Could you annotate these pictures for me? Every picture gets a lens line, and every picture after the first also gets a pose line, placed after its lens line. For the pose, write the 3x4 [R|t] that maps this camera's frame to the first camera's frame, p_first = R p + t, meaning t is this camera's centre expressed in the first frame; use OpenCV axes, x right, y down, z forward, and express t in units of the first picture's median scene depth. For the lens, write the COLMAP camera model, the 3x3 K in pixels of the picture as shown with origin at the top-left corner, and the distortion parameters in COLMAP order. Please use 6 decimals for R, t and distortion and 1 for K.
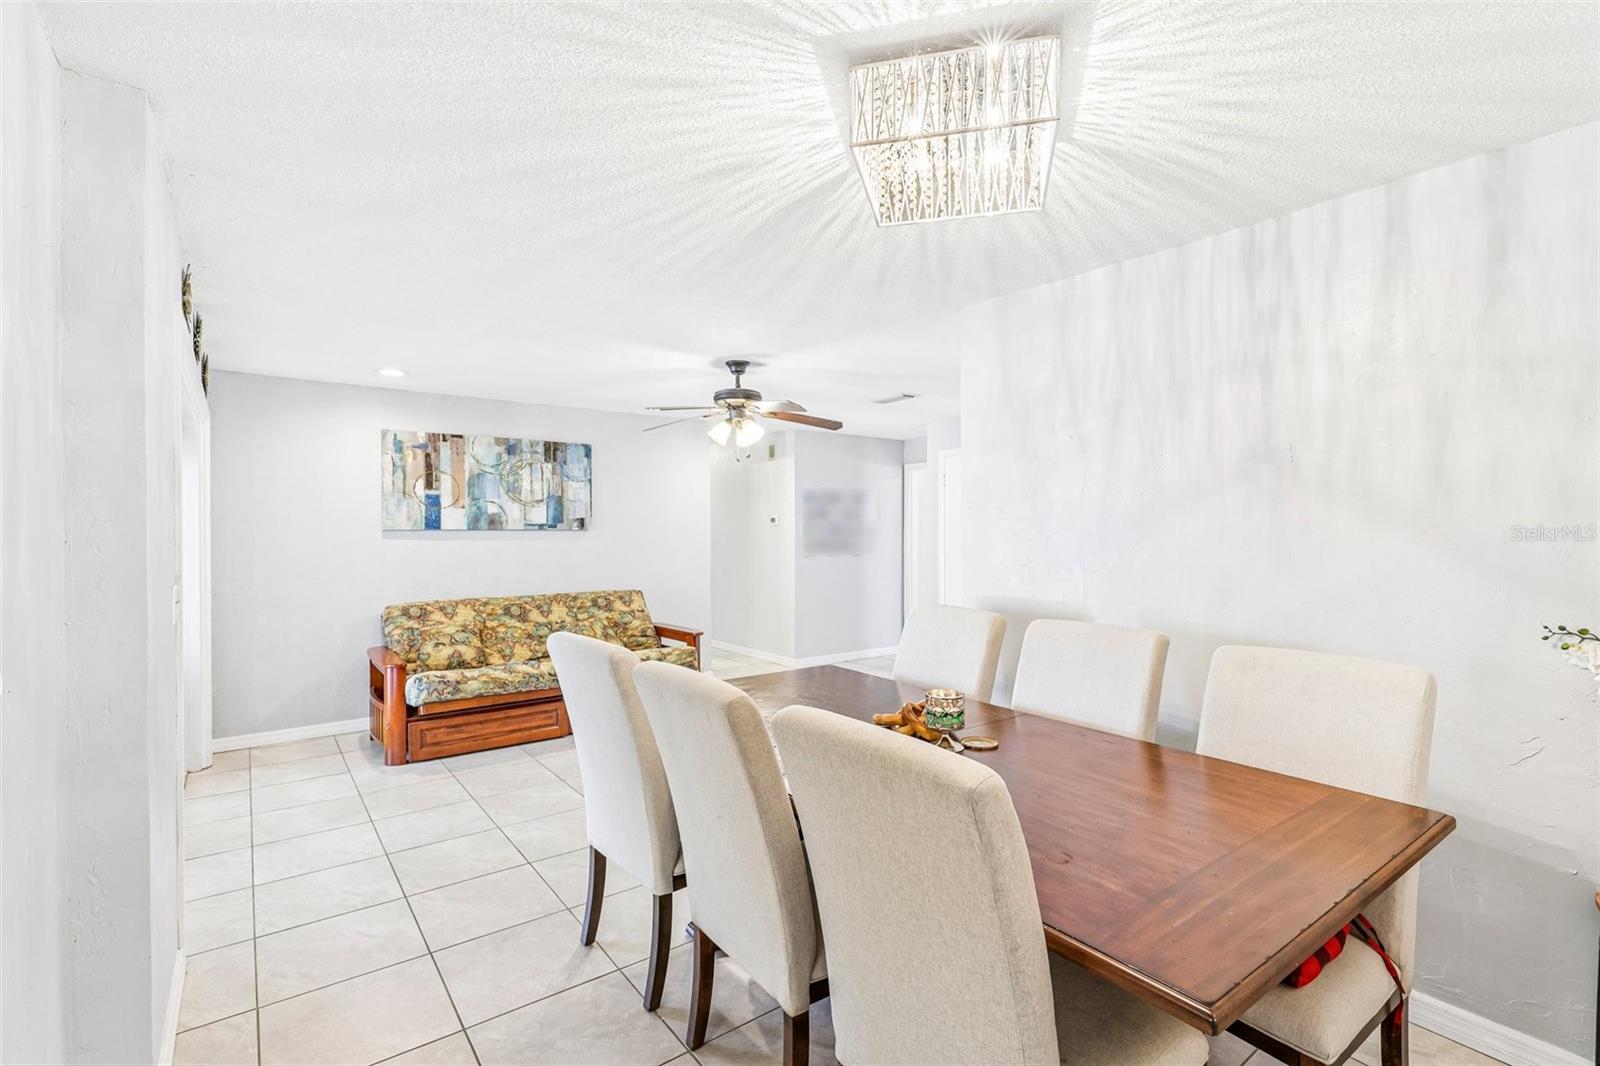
lens RADIAL K [[738.2, 0, 800.0], [0, 738.2, 533.0], [0, 0, 1]] dist [0.000413, 0.000008]
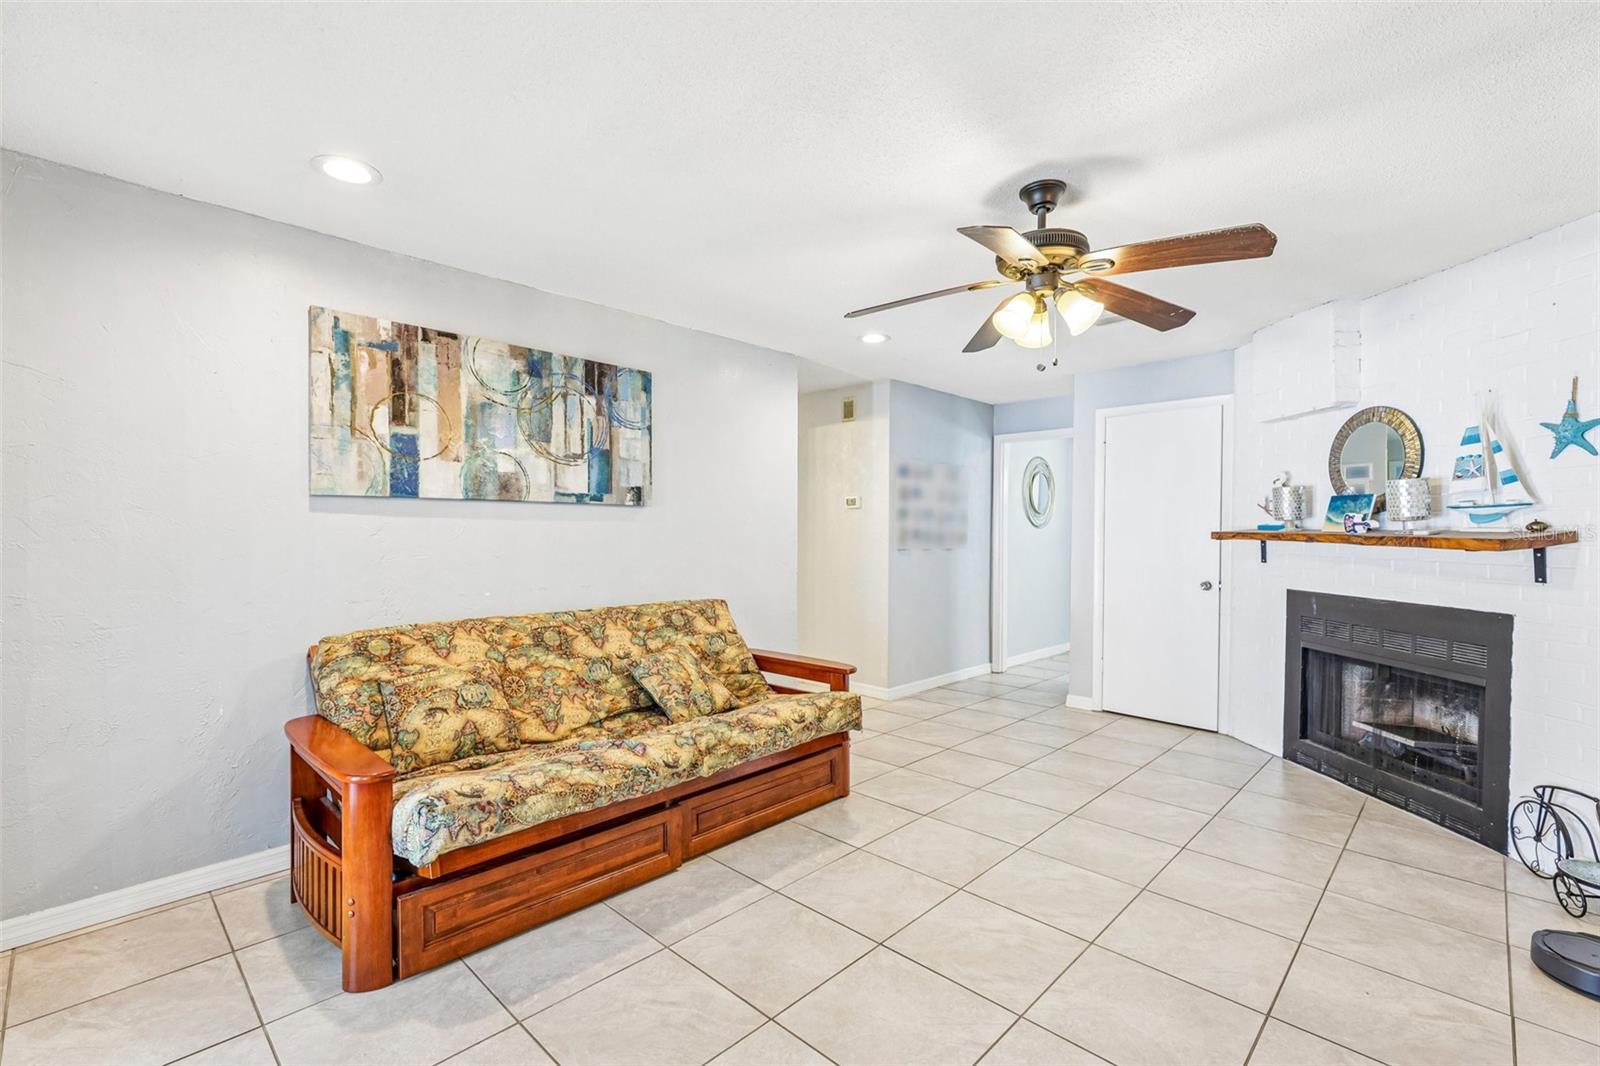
lens RADIAL K [[716.4, 0, 800.0], [0, 716.4, 533.0], [0, 0, 1]] dist [0.001562, -0.000616]
pose [[0.987861, 0.005940, 0.155228, -0.286590], [-0.006134, 0.999981, 0.000772, 0.020541], [-0.155221, -0.001715, 0.987878, 0.418539]]
